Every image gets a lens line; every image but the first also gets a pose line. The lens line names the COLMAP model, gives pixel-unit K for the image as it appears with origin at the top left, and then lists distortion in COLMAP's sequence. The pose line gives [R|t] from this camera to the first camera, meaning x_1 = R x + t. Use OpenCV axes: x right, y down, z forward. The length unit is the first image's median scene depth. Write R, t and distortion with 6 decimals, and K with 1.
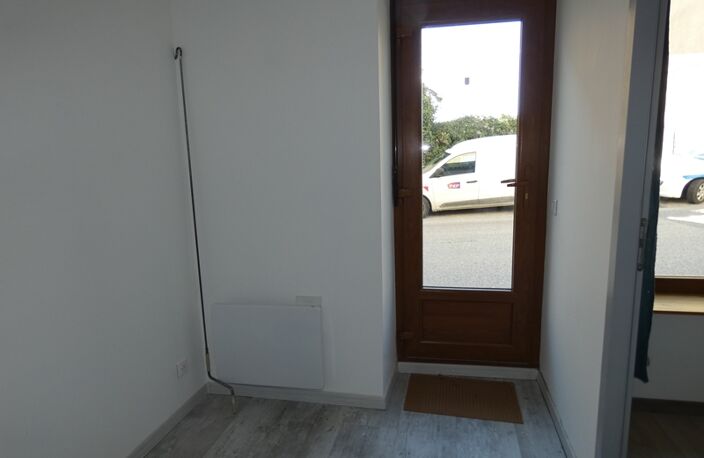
lens RADIAL K [[421.3, 0, 351.9], [0, 421.3, 226.9], [0, 0, 1]] dist [0.004670, -0.002639]
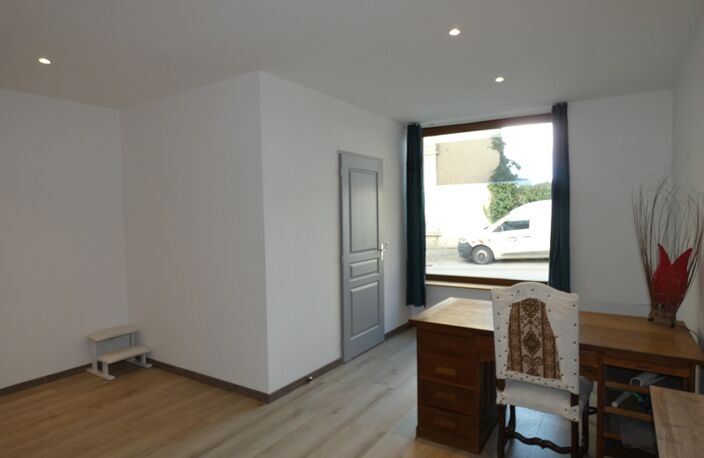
lens RADIAL K [[421.3, 0, 351.6], [0, 421.3, 229.5], [0, 0, 1]] dist [0.004670, -0.002639]
pose [[0.932250, 0.022370, -0.361124, 0.253393], [-0.063668, 0.992655, -0.102870, 0.032687], [0.356170, 0.118892, 0.926827, -0.328941]]
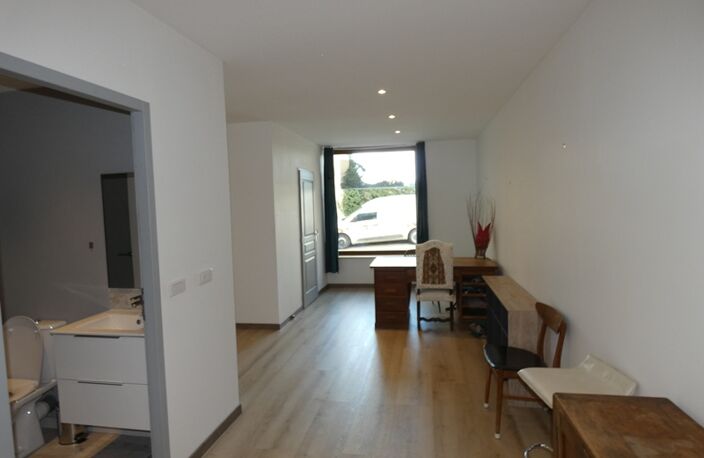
lens RADIAL K [[421.3, 0, 351.9], [0, 421.3, 231.8], [0, 0, 1]] dist [0.004670, -0.002639]
pose [[0.999556, -0.007403, 0.028856, 0.152373], [0.010109, 0.995444, -0.094805, 0.067317], [-0.028023, 0.095055, 0.995078, -0.570694]]
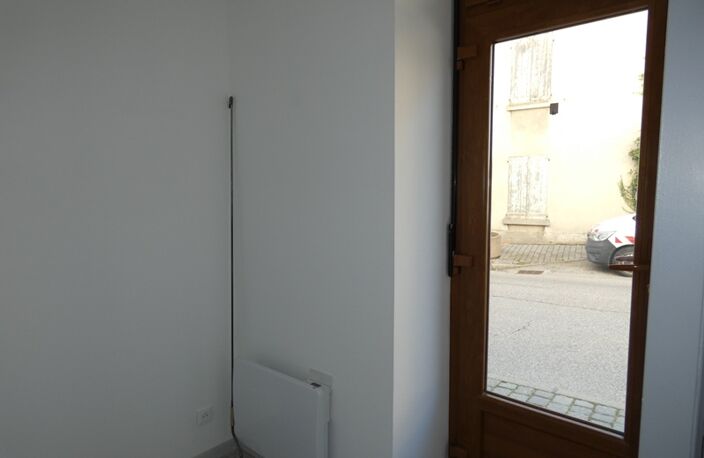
lens RADIAL K [[421.3, 0, 350.6], [0, 421.3, 230.4], [0, 0, 1]] dist [0.004670, -0.002639]
pose [[0.869855, 0.070524, -0.488240, 0.079880], [-0.102374, 0.993988, -0.038815, -0.021498], [0.482568, 0.083747, 0.871846, 0.062659]]
